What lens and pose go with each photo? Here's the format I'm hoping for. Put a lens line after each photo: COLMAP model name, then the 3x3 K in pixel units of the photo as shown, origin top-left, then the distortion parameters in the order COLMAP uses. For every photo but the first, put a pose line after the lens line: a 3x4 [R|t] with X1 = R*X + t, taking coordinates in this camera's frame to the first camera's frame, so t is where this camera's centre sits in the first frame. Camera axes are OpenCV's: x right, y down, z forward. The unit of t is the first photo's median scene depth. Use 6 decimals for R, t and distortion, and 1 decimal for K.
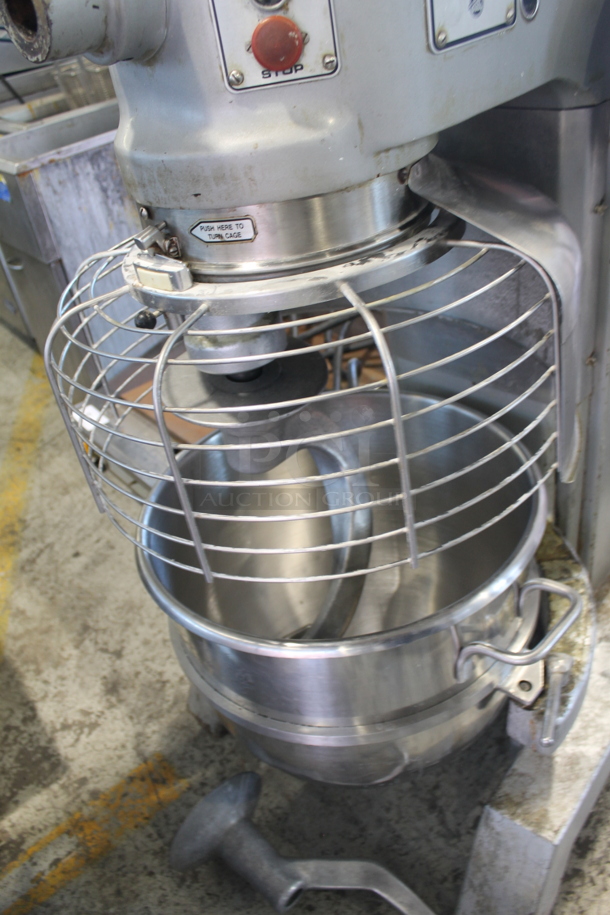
lens RADIAL K [[766.1, 0, 305.0], [0, 766.1, 457.5], [0, 0, 1]] dist [-0.174523, 0.150407]
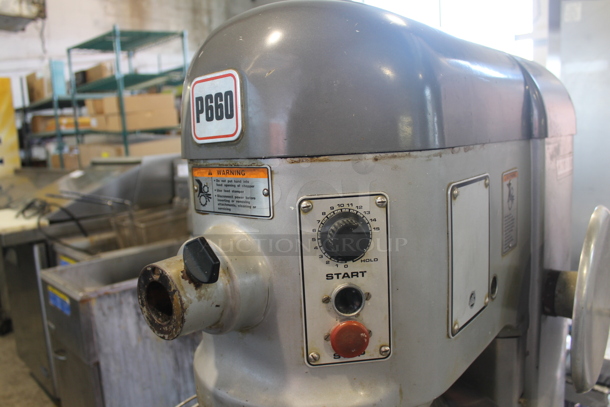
lens RADIAL K [[510.7, 0, 305.0], [0, 510.7, 203.5], [0, 0, 1]] dist [-0.174523, 0.150407]
pose [[0.990717, 0.092579, 0.099548, -0.084046], [-0.034237, 0.878590, -0.476349, -0.125098], [-0.131561, 0.468519, 0.873603, 0.038734]]
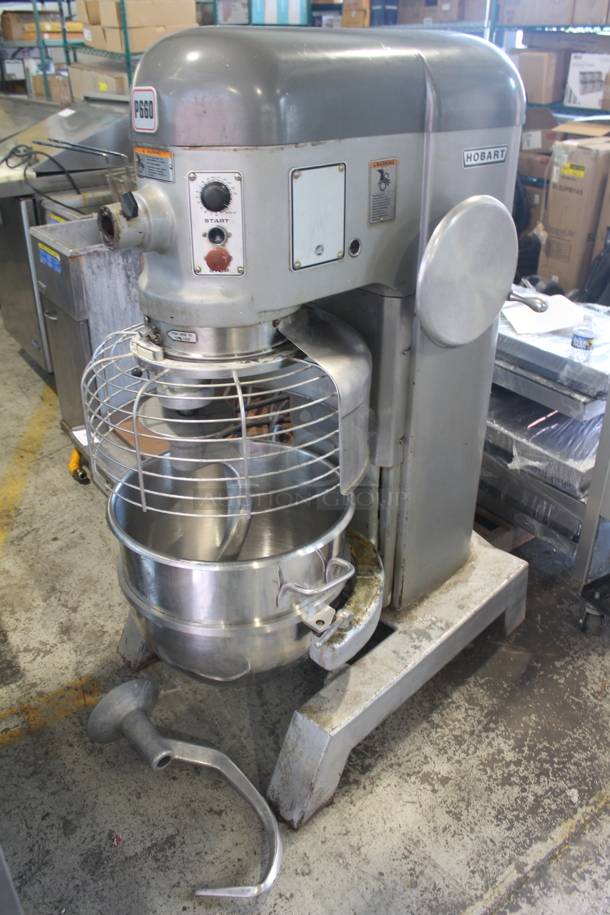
lens RADIAL K [[766.1, 0, 305.0], [0, 766.1, 457.5], [0, 0, 1]] dist [-0.174523, 0.150407]
pose [[0.985464, 0.168844, 0.018777, 0.102100], [-0.165833, 0.980062, -0.109445, 0.083030], [-0.036881, 0.104740, 0.993816, -0.442542]]
